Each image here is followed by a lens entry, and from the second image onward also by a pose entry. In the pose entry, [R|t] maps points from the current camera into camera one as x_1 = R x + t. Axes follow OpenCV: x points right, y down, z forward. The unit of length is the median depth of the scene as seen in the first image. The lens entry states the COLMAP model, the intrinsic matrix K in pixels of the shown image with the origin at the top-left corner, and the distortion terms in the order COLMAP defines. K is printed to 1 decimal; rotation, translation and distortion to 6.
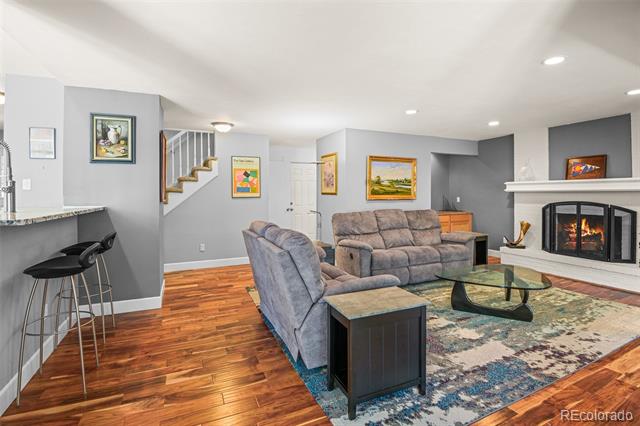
lens RADIAL K [[302.8, 0, 318.9], [0, 302.8, 196.9], [0, 0, 1]] dist [-0.014170, -0.015386]
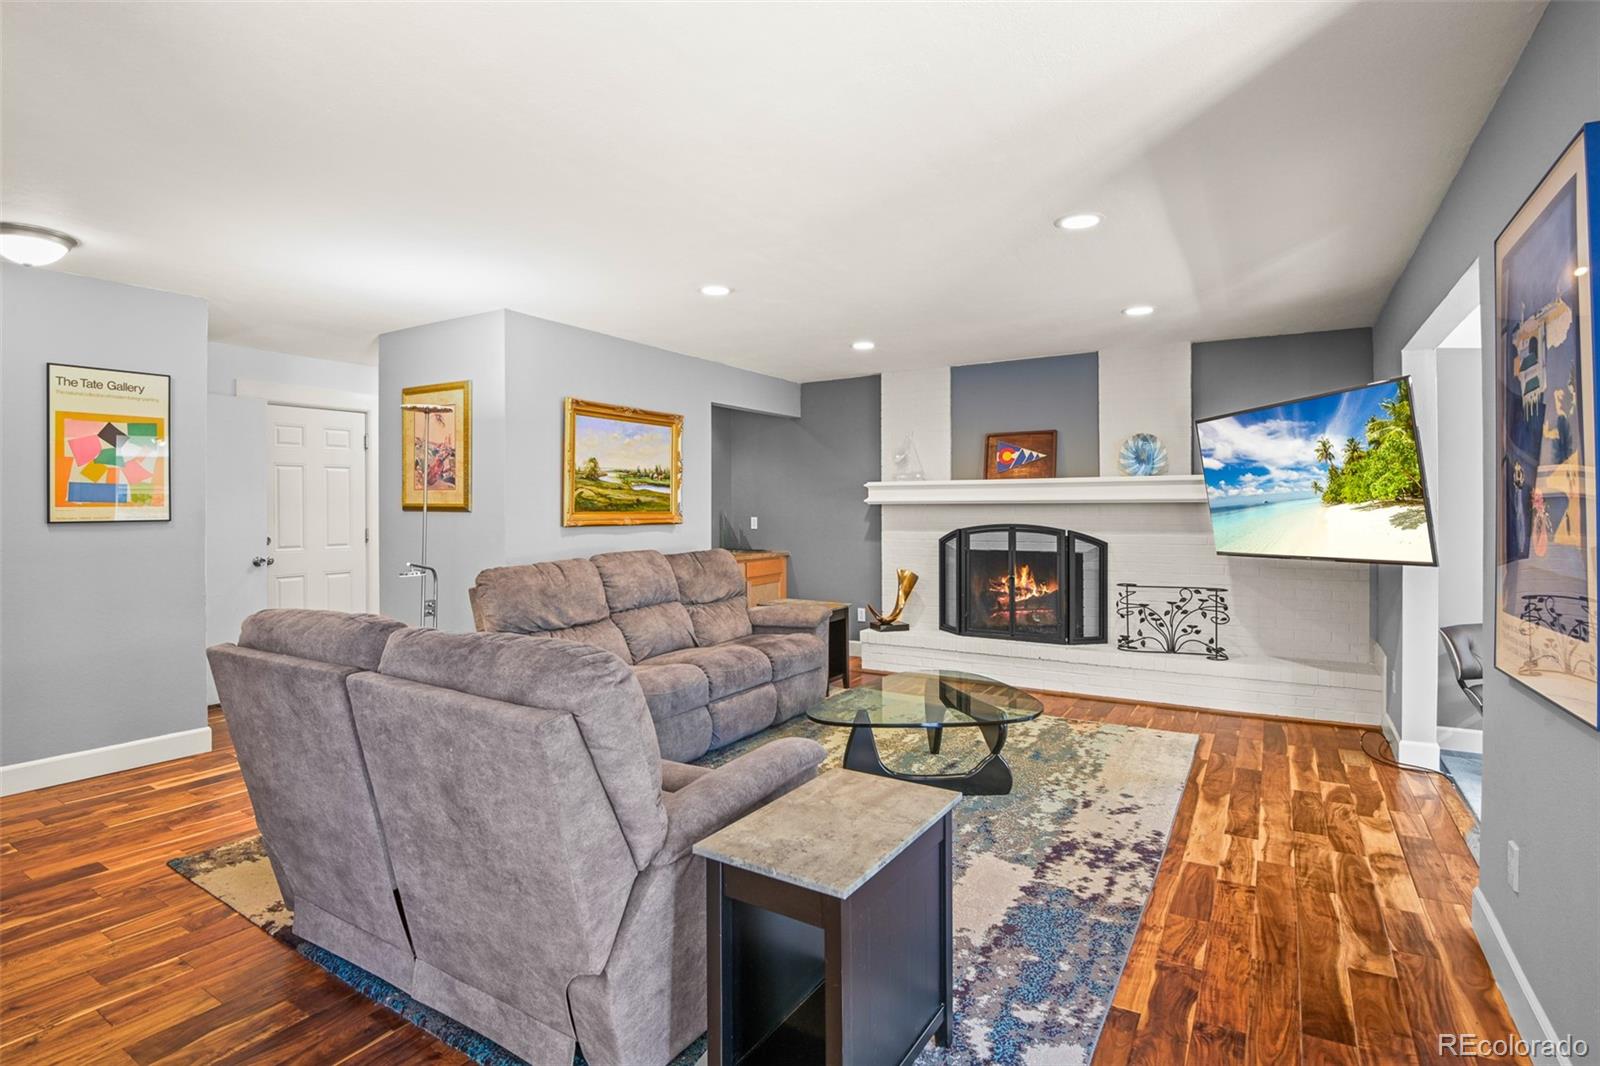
lens RADIAL K [[799.0, 0, 782.3], [0, 799.0, 511.7], [0, 0, 1]] dist [-0.003990, -0.024638]
pose [[0.834218, -0.001962, 0.551431, -0.155543], [0.005093, 0.999978, -0.004147, -0.002106], [-0.551411, 0.006268, 0.834210, 0.117606]]
